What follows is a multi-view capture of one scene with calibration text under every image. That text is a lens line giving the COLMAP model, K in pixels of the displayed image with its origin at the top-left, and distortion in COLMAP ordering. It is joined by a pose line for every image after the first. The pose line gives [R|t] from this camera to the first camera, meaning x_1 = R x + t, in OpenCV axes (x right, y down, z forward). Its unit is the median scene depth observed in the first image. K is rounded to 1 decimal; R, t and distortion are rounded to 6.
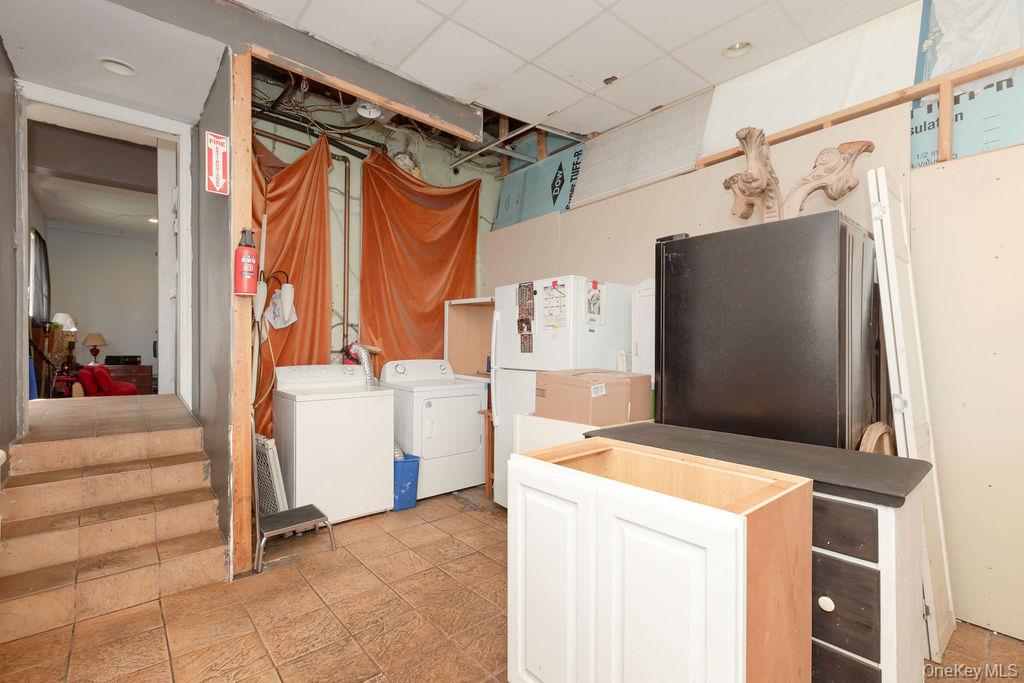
lens RADIAL K [[470.0, 0, 516.1], [0, 470.0, 346.3], [0, 0, 1]] dist [0.000335, 0.000649]
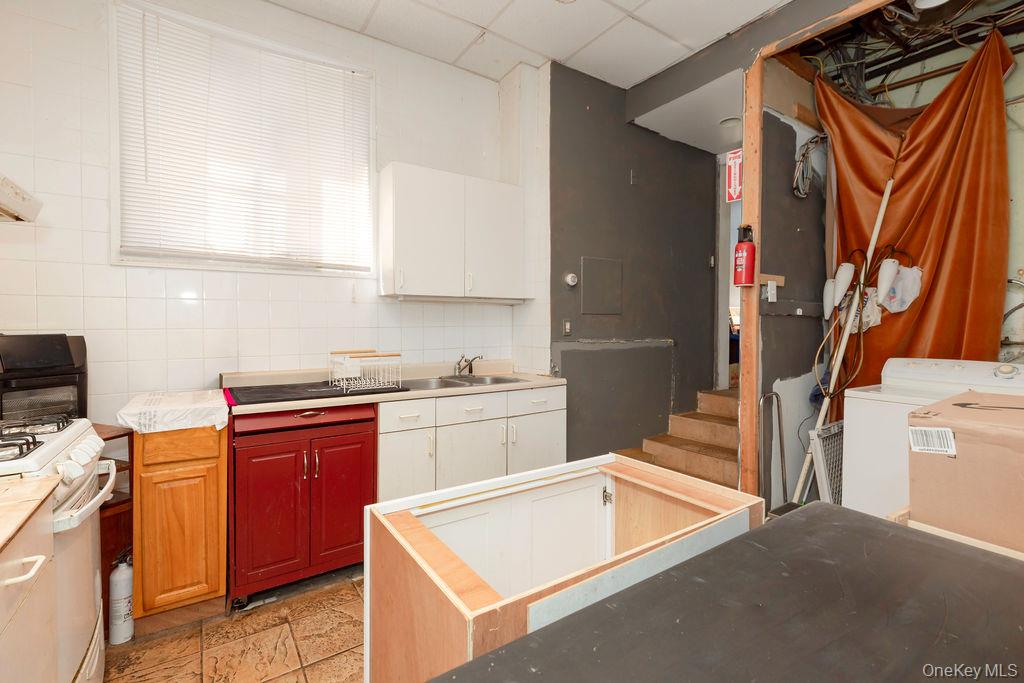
lens RADIAL K [[470.0, 0, 511.4], [0, 470.0, 331.8], [0, 0, 1]] dist [0.000335, 0.000649]
pose [[-0.127613, 0.008911, -0.991784, 0.561033], [-0.002888, 0.999952, 0.009356, -0.008966], [0.991820, 0.004058, -0.127581, 0.562675]]
